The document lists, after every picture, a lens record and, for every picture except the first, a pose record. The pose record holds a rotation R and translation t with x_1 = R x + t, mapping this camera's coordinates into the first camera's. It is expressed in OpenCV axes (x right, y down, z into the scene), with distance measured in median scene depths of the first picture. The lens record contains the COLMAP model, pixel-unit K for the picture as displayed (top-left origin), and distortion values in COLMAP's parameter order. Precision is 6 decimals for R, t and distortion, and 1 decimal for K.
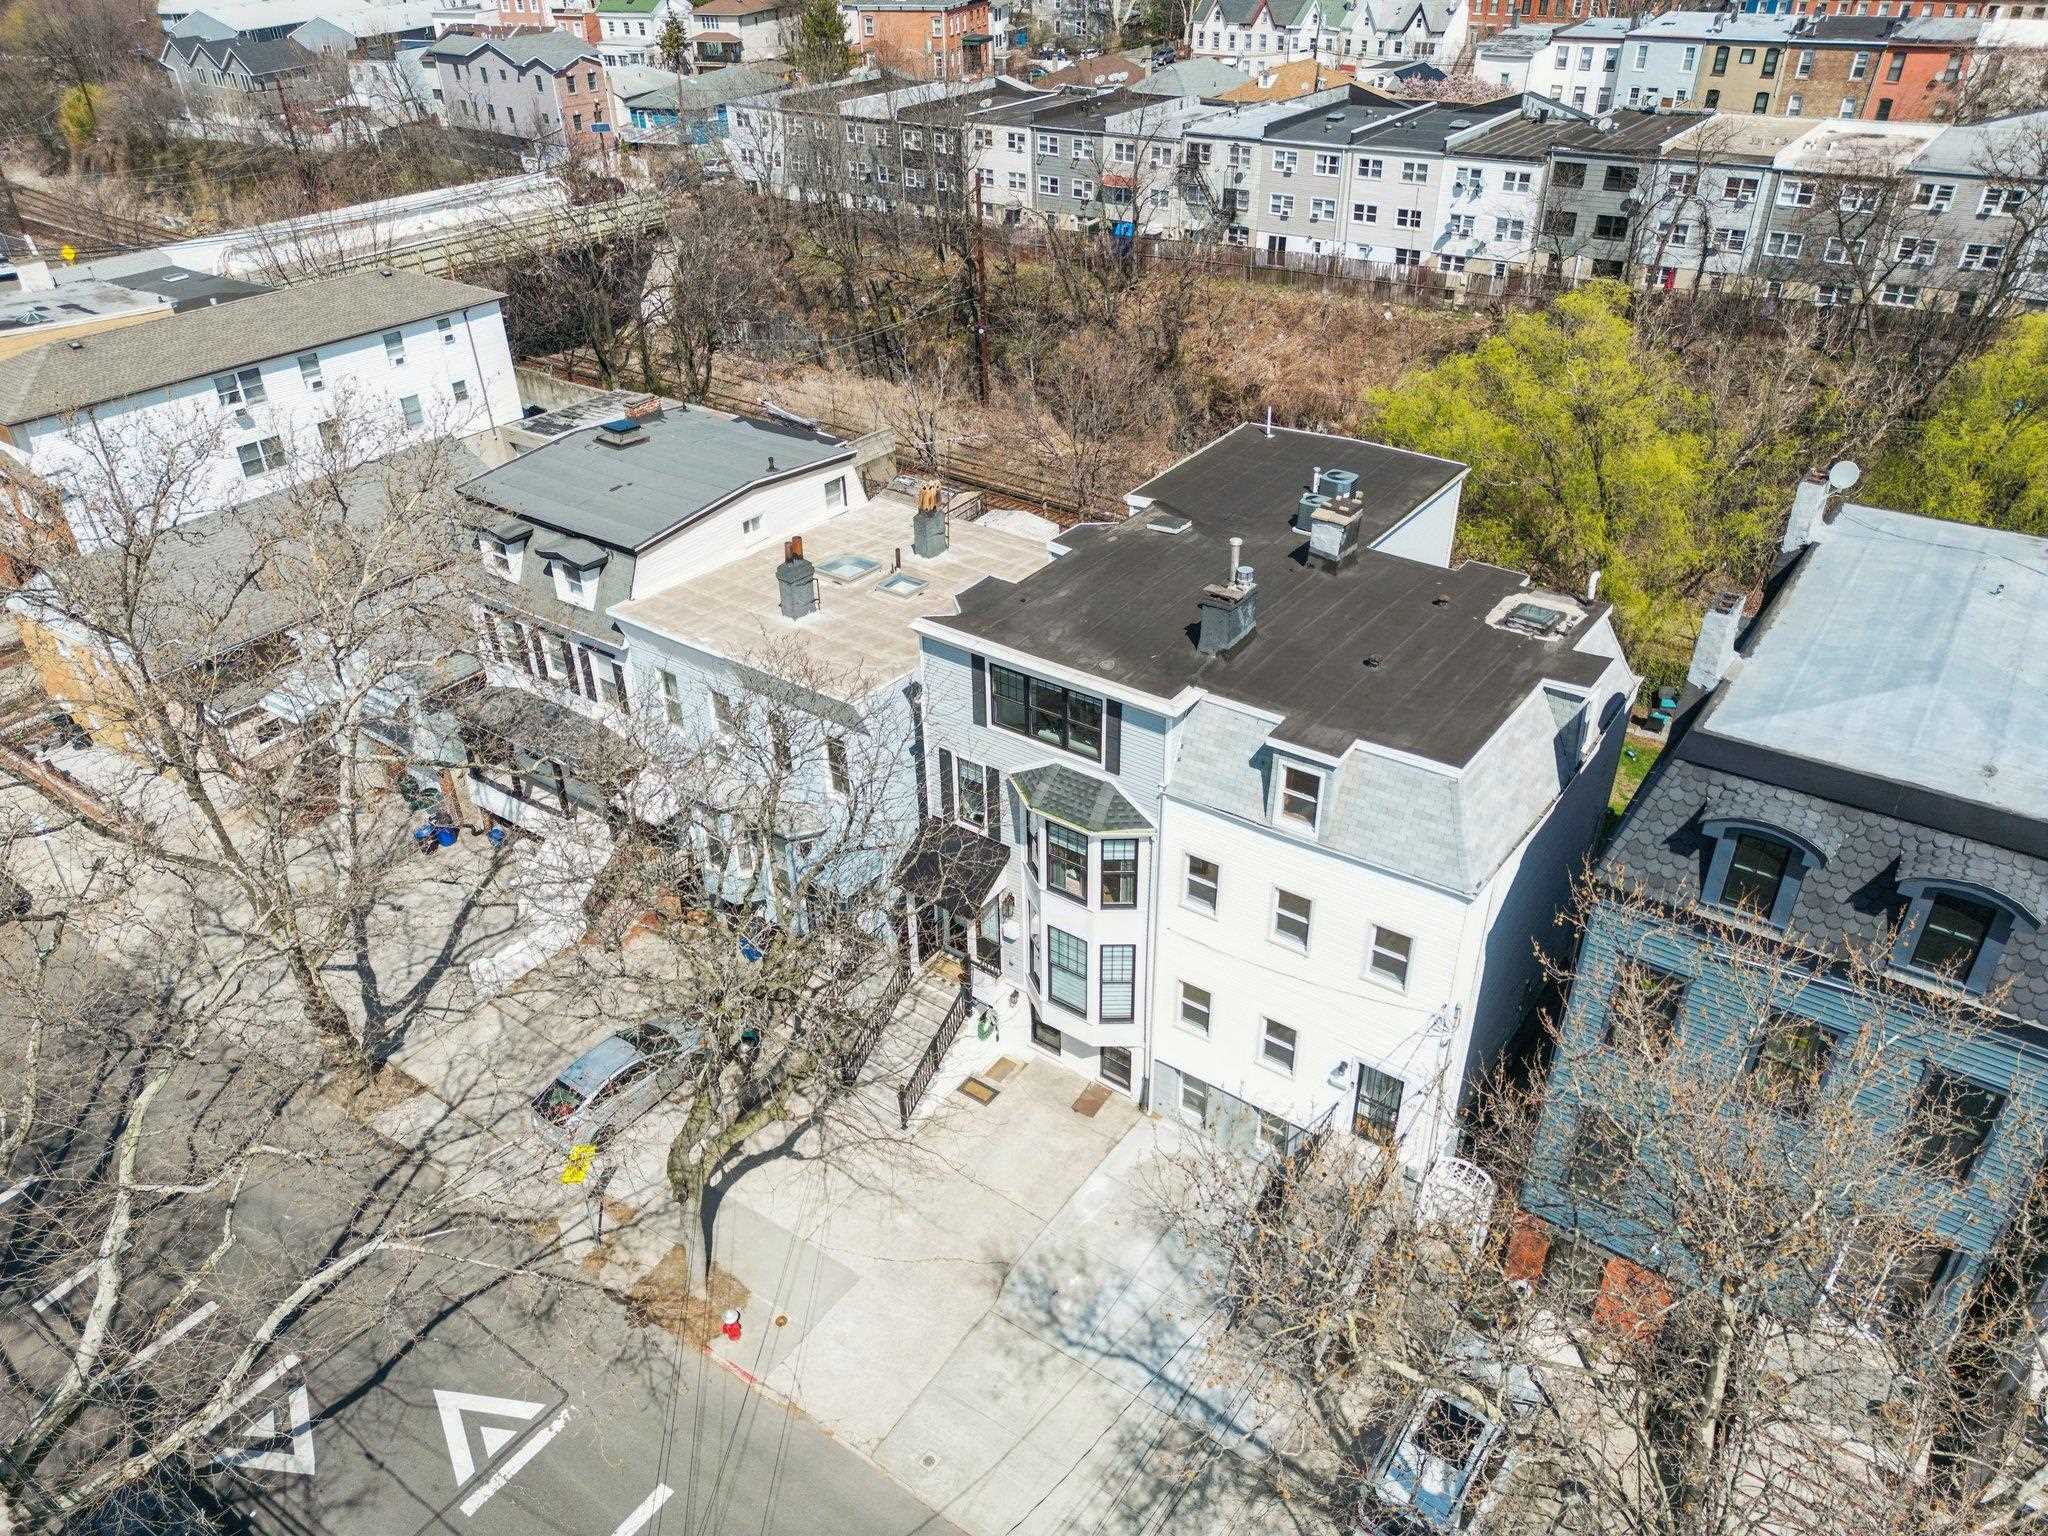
lens RADIAL K [[1432.8, 0, 1025.9], [0, 1432.8, 759.1], [0, 0, 1]] dist [0.036114, -0.009698]
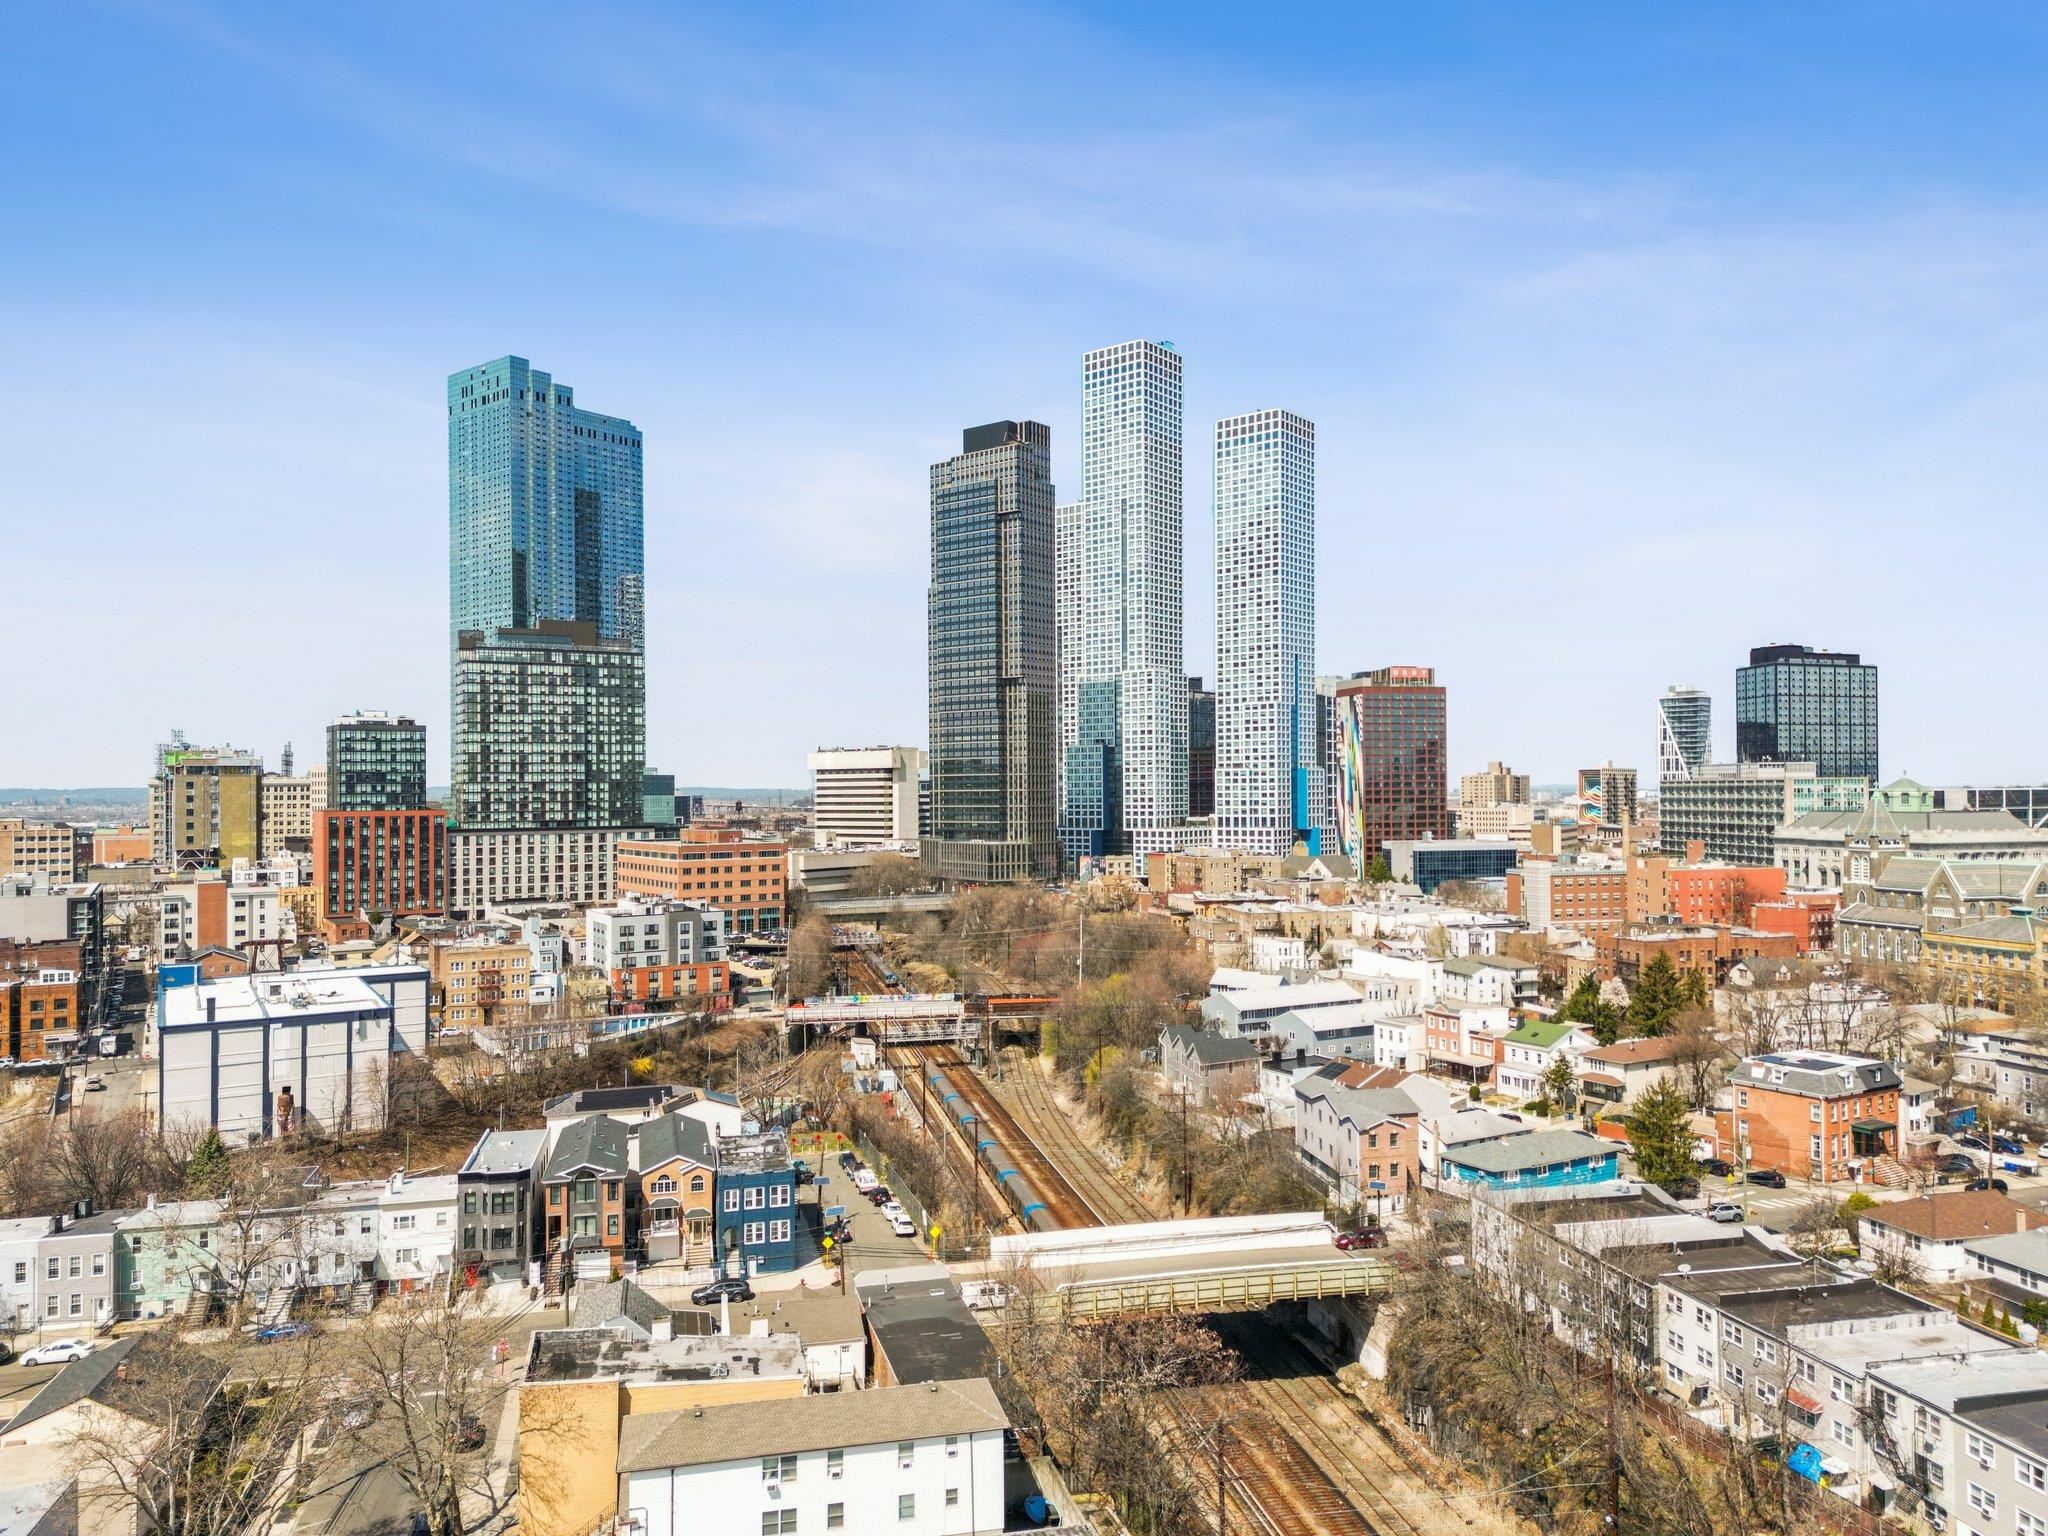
lens RADIAL K [[1432.8, 0, 1011.7], [0, 1432.8, 769.5], [0, 0, 1]] dist [0.036114, -0.009698]
pose [[0.759210, 0.002037, -0.650843, 1.035933], [-0.359702, 0.834710, -0.416981, -0.632468], [0.542416, 0.550686, 0.634453, -0.236505]]
